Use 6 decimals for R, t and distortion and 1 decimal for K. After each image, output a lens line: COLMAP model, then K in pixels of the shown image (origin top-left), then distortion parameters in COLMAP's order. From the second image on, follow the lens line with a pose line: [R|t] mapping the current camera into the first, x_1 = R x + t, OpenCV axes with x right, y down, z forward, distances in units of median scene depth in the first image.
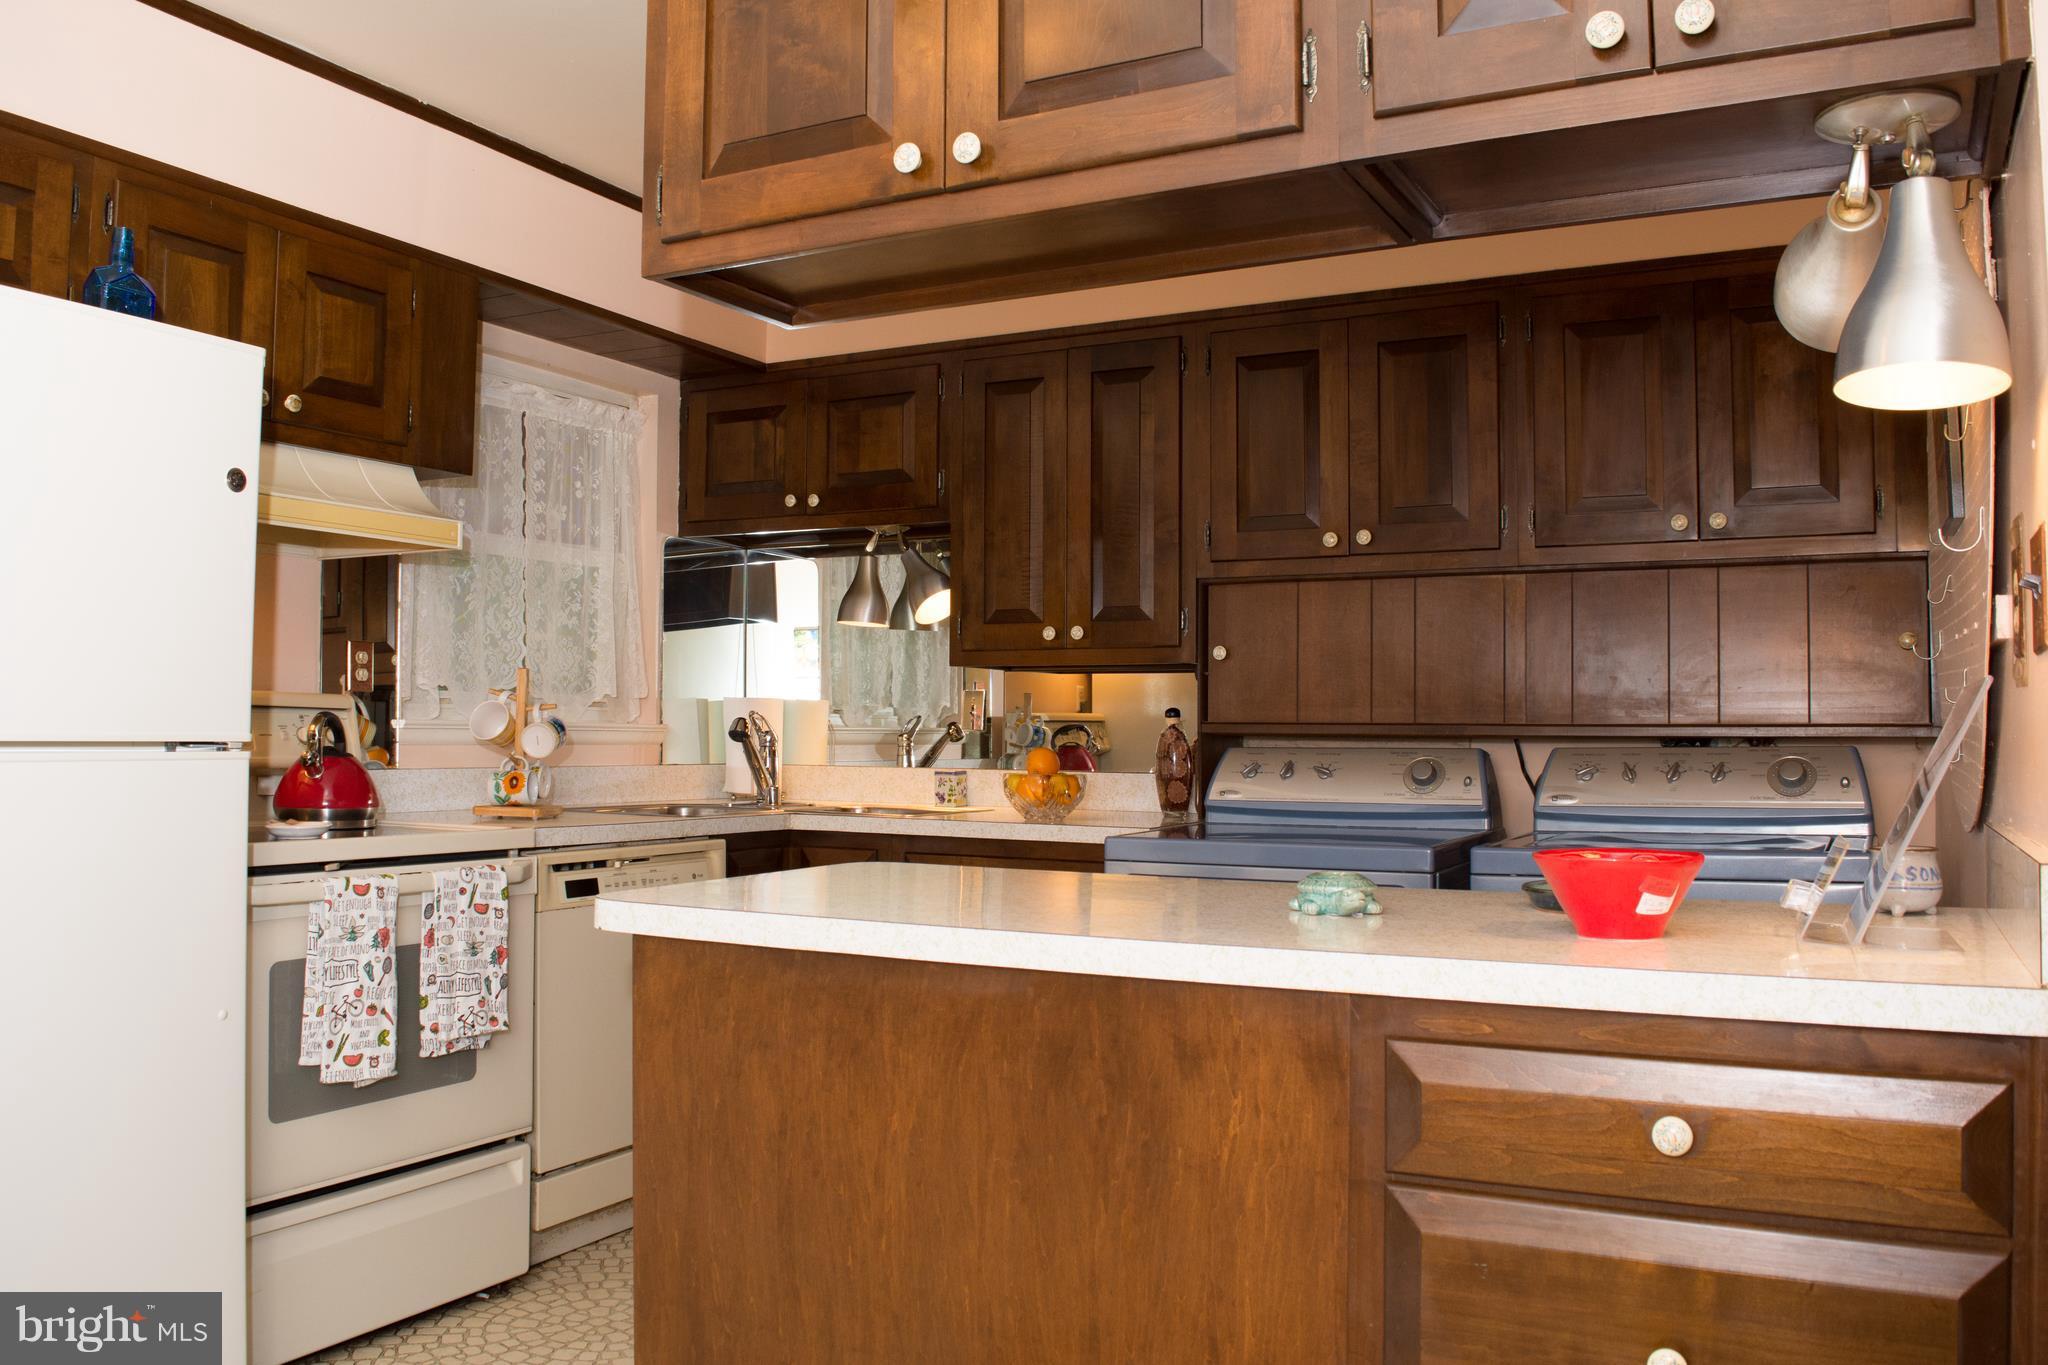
lens RADIAL K [[1603.0, 0, 1025.0], [0, 1603.0, 675.8], [0, 0, 1]] dist [-0.097937, 0.022821]
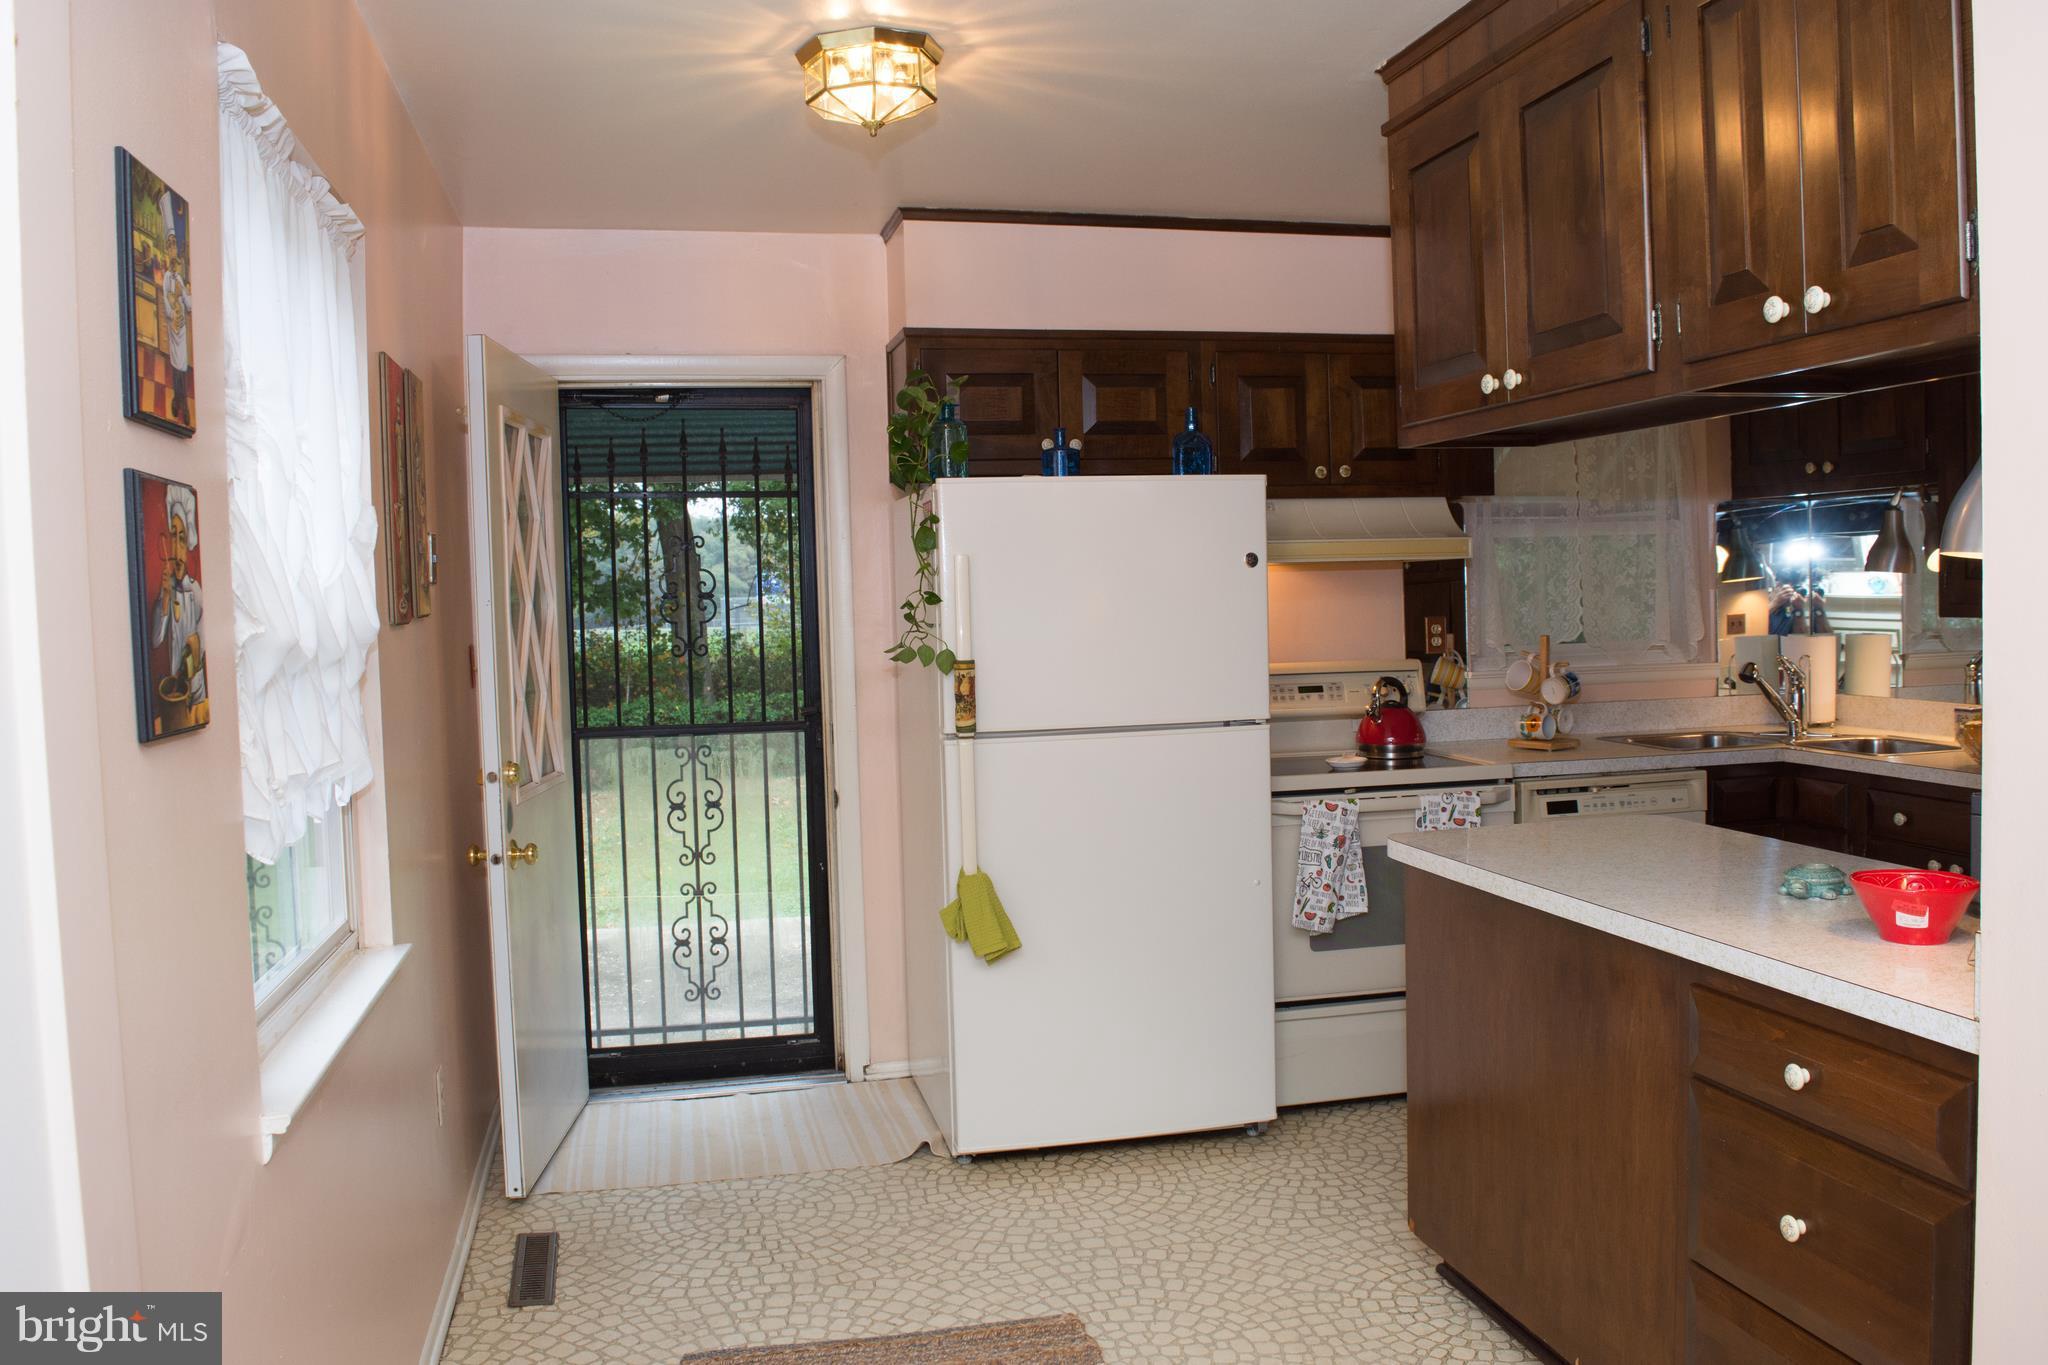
lens RADIAL K [[1603.0, 0, 1025.0], [0, 1603.0, 675.8], [0, 0, 1]] dist [-0.097937, 0.022821]
pose [[0.654955, 0.012928, -0.755557, 0.552143], [0.059765, 0.995836, 0.068846, -0.122427], [0.753301, -0.090247, 0.651455, -0.256206]]
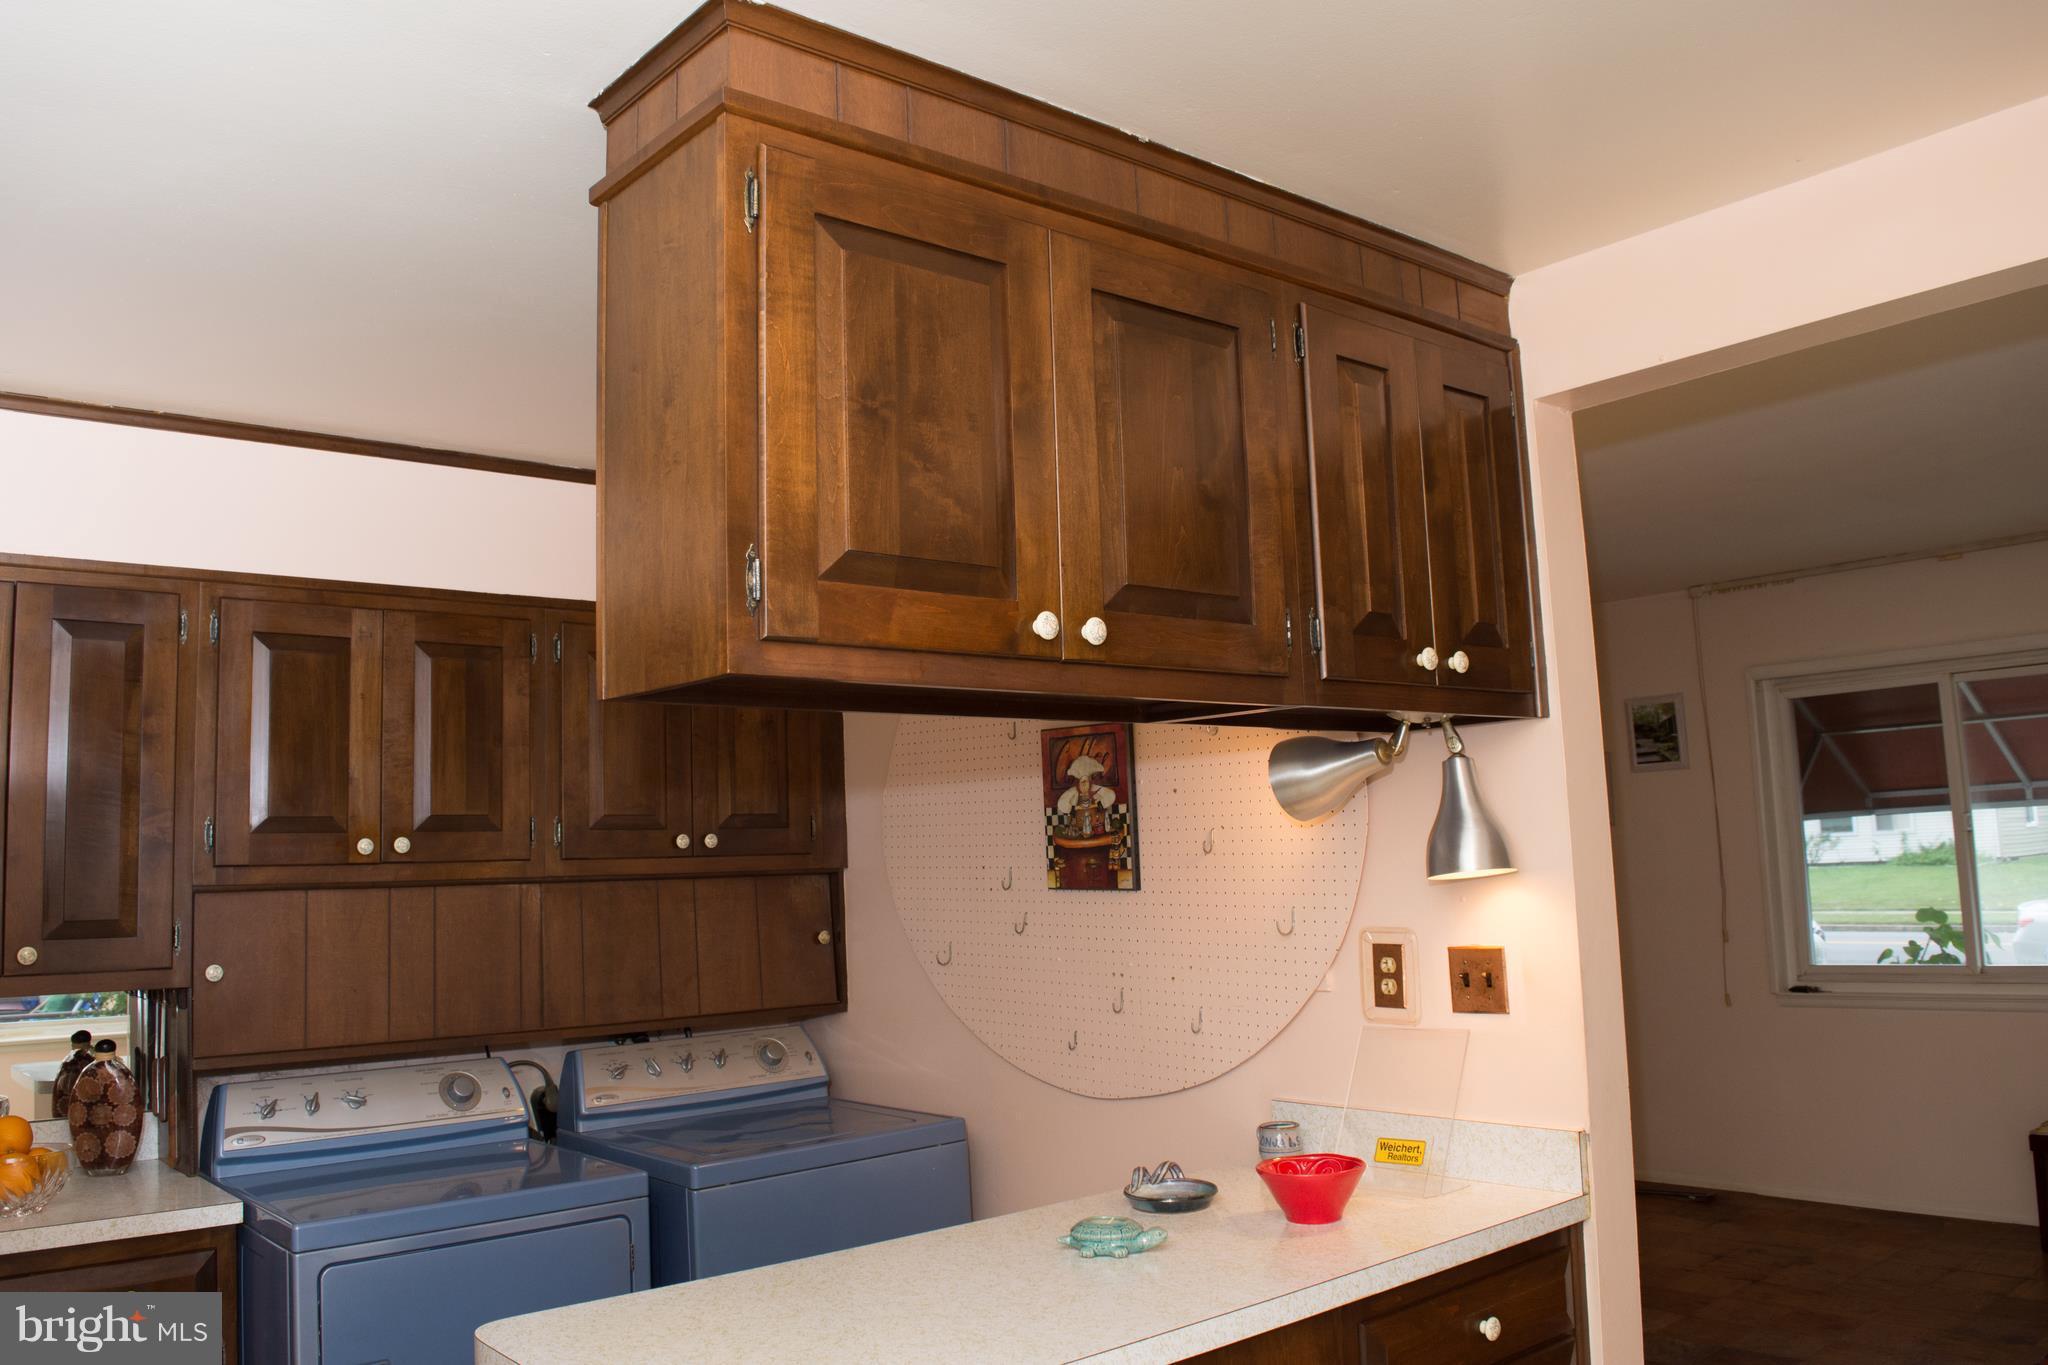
lens RADIAL K [[1603.0, 0, 1025.0], [0, 1603.0, 675.8], [0, 0, 1]] dist [-0.097937, 0.022821]
pose [[0.372120, 0.088905, 0.923917, -0.737314], [0.006134, 0.995145, -0.098229, -0.129636], [-0.928164, 0.042221, 0.369768, 0.426403]]
